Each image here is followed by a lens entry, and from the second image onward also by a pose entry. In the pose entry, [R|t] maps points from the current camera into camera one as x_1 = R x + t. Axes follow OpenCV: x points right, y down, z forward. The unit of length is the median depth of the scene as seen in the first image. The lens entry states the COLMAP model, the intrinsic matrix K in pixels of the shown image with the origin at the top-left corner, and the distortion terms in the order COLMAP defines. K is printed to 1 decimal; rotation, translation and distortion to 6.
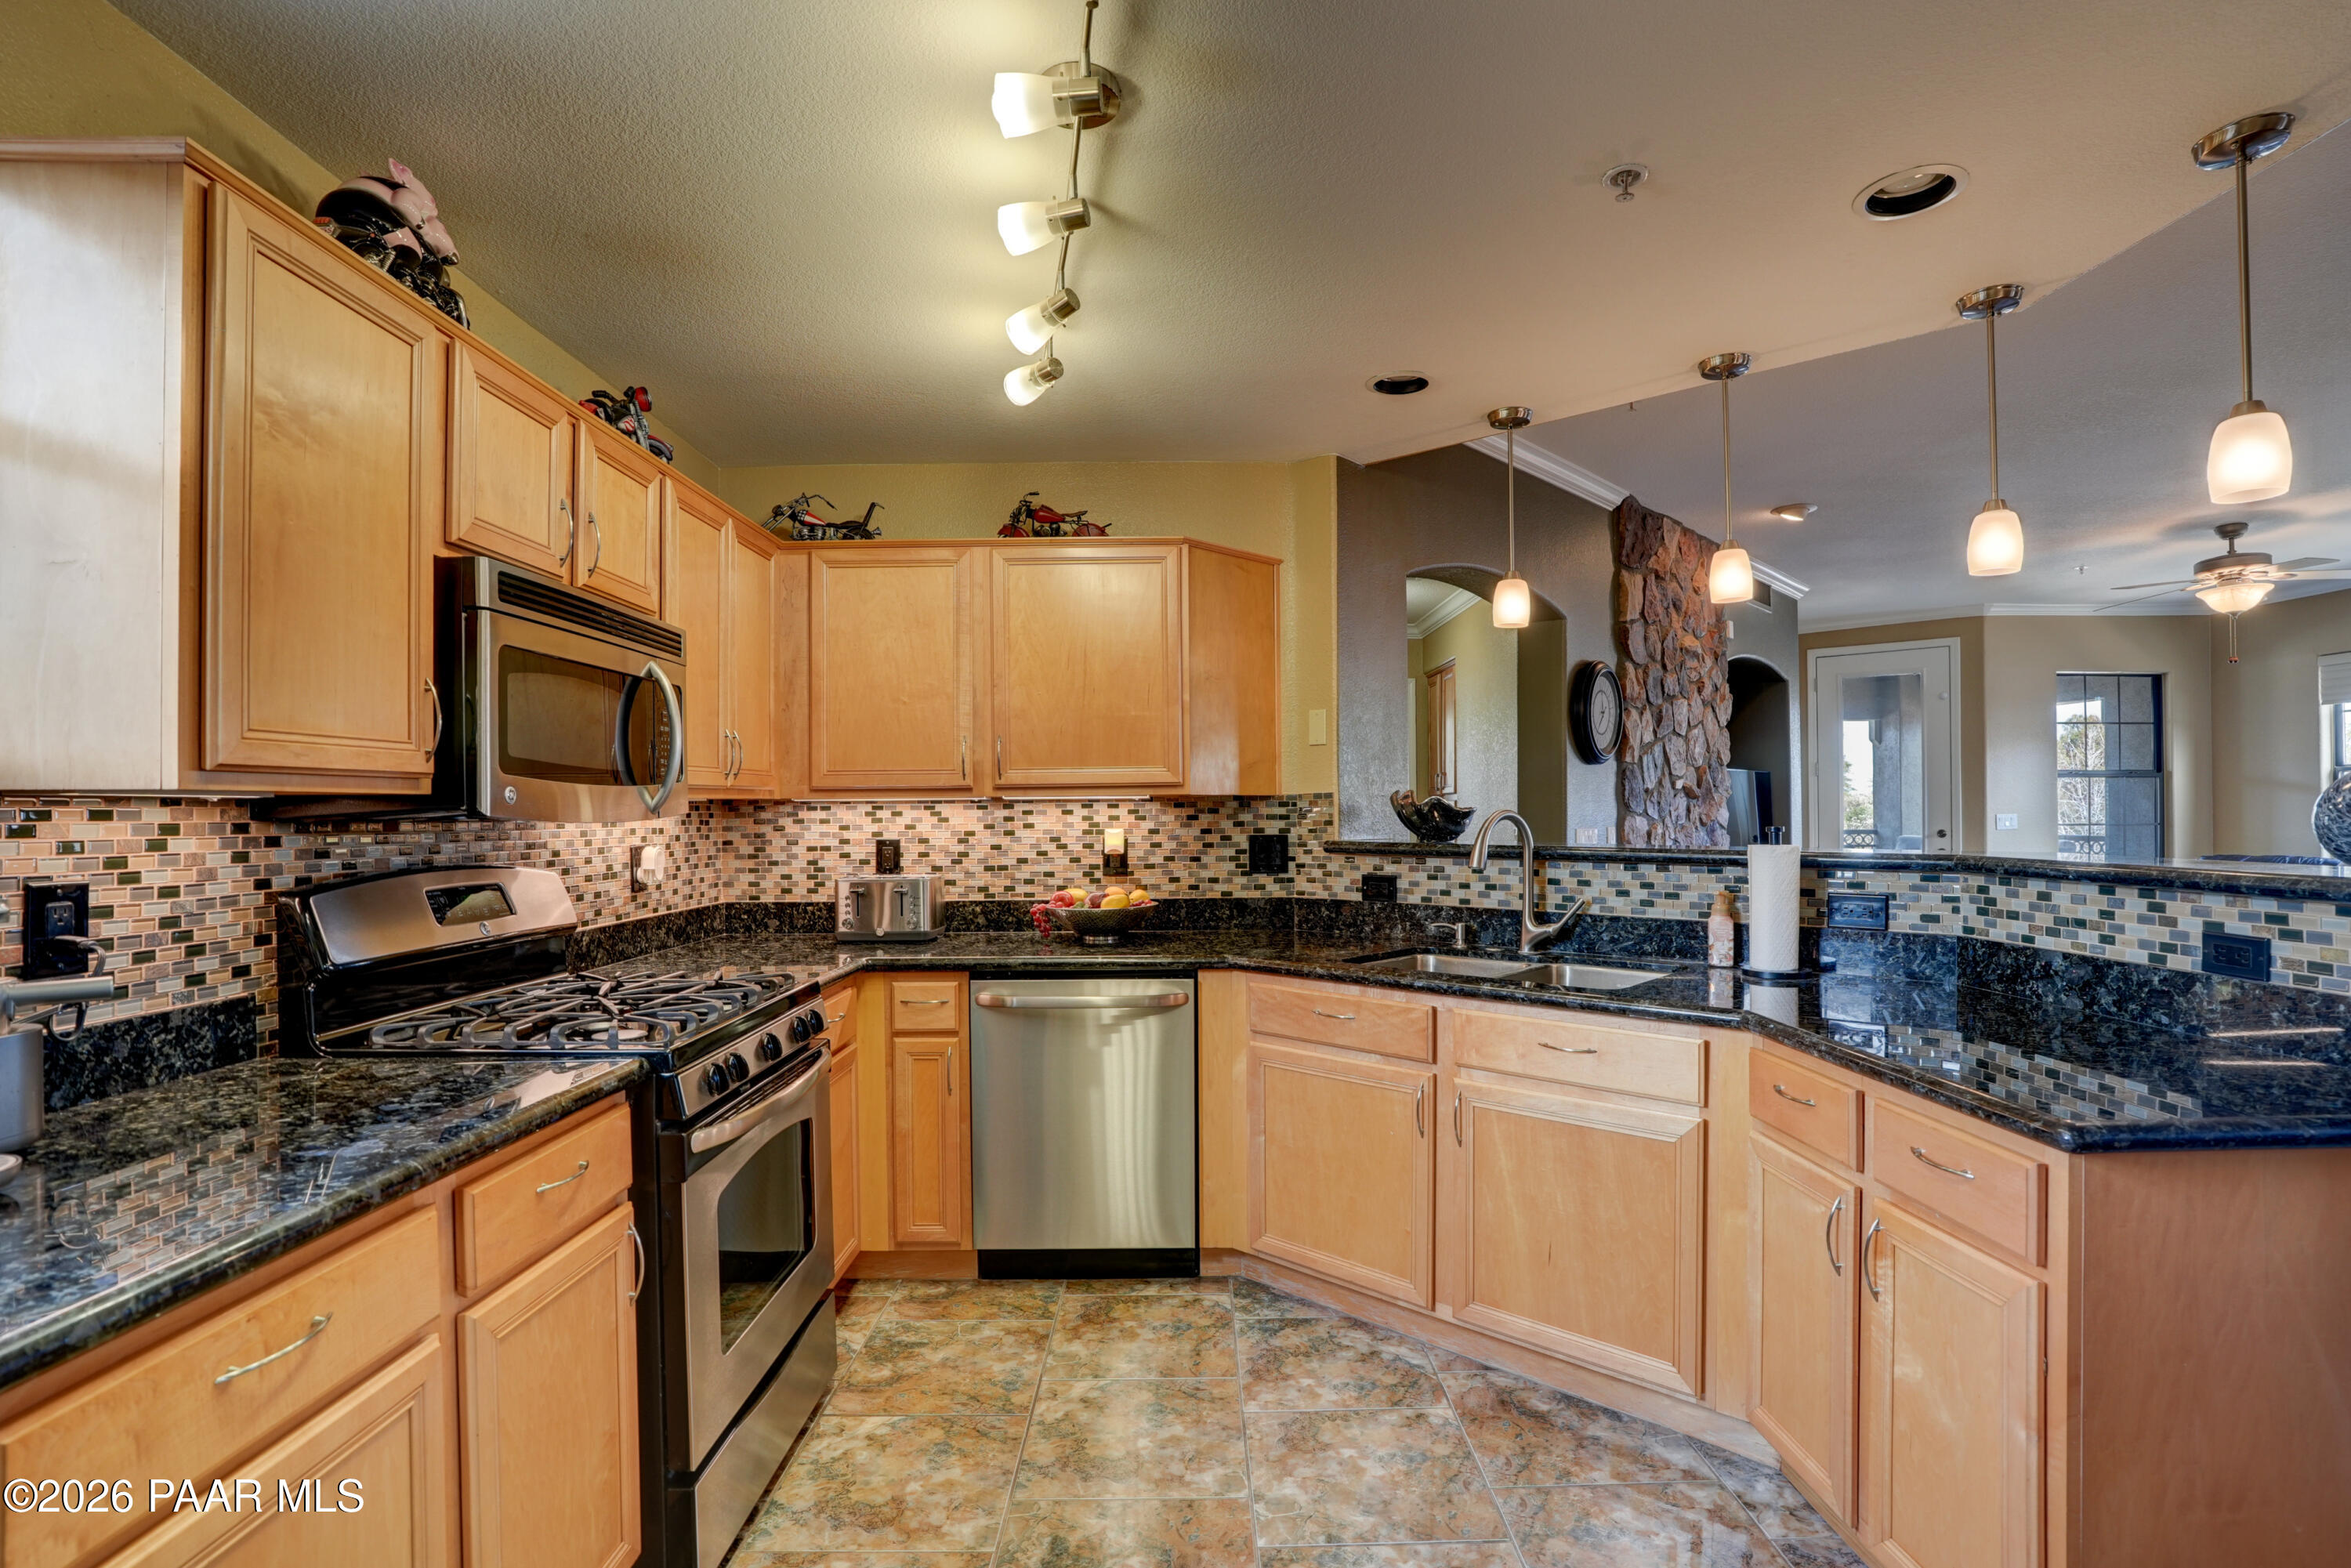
lens RADIAL K [[1160.4, 0, 1175.5], [0, 1160.4, 784.0], [0, 0, 1]] dist [-0.003328, -0.000215]
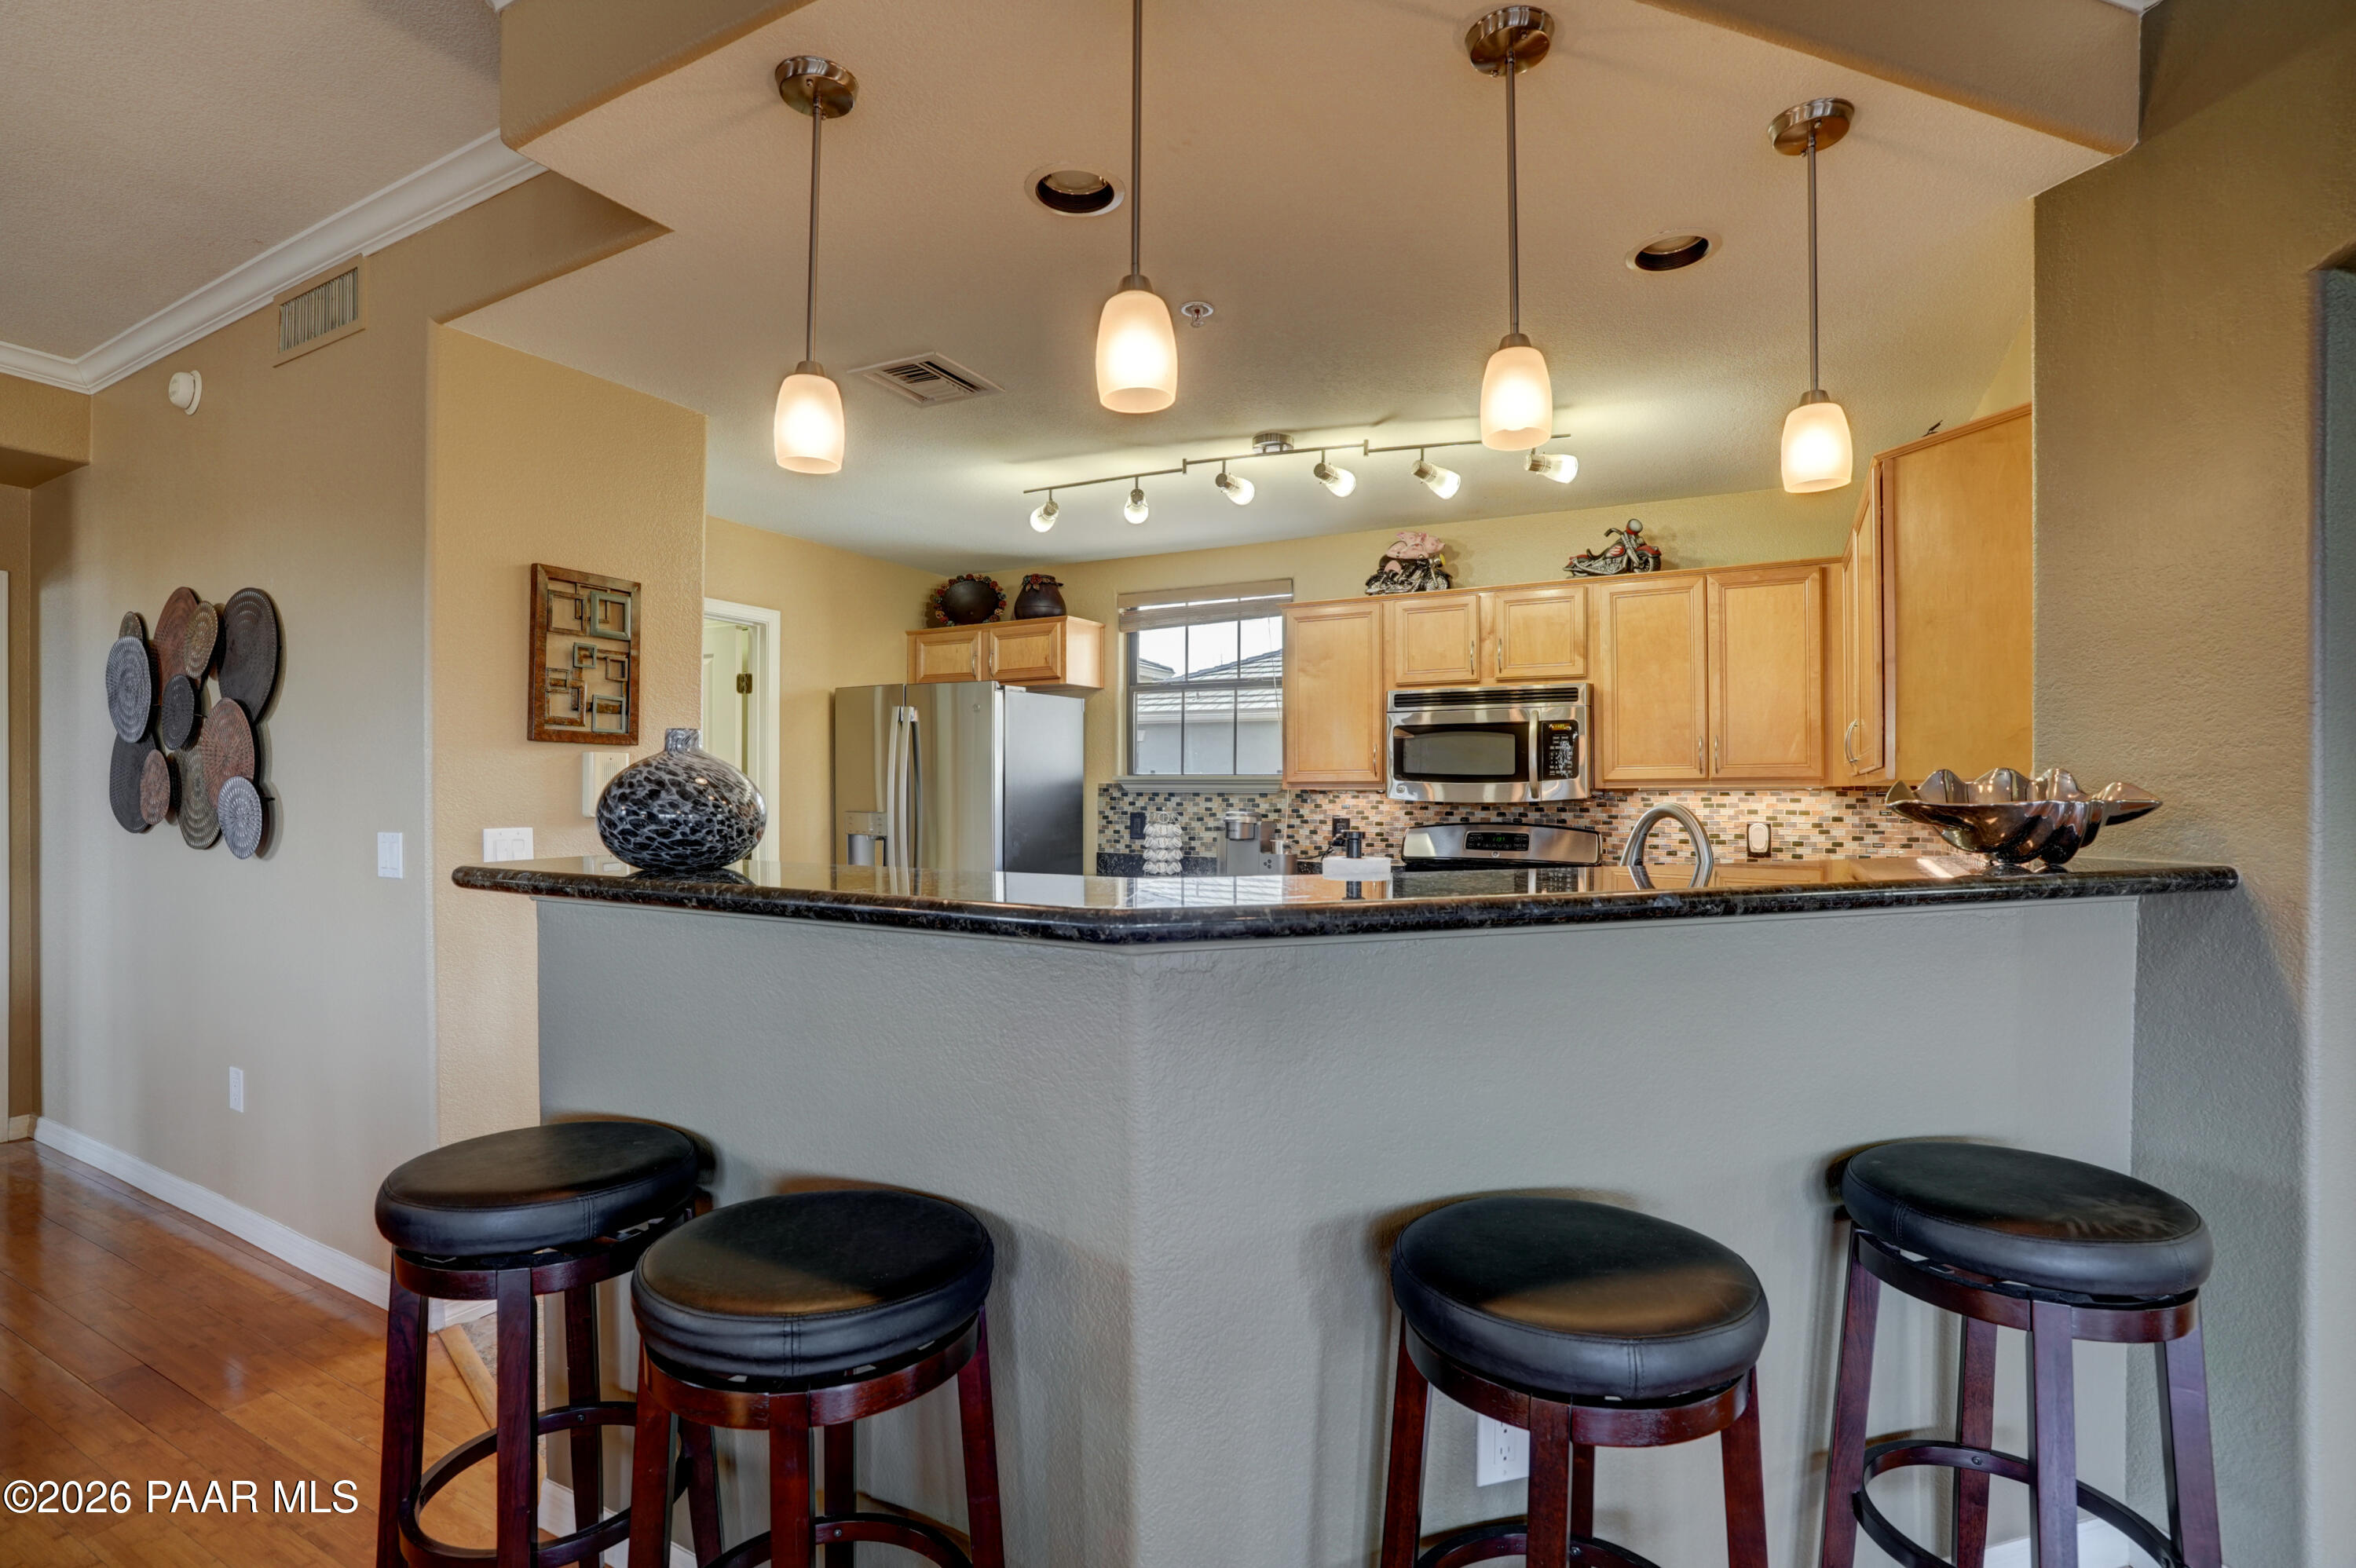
lens RADIAL K [[1162.8, 0, 1178.0], [0, 1162.8, 784.0], [0, 0, 1]] dist [-0.003328, -0.000215]
pose [[-0.526120, 0.015045, -0.850277, 1.814386], [0.019128, 0.999800, 0.005855, -0.031911], [0.850195, -0.013183, -0.526302, 2.043028]]
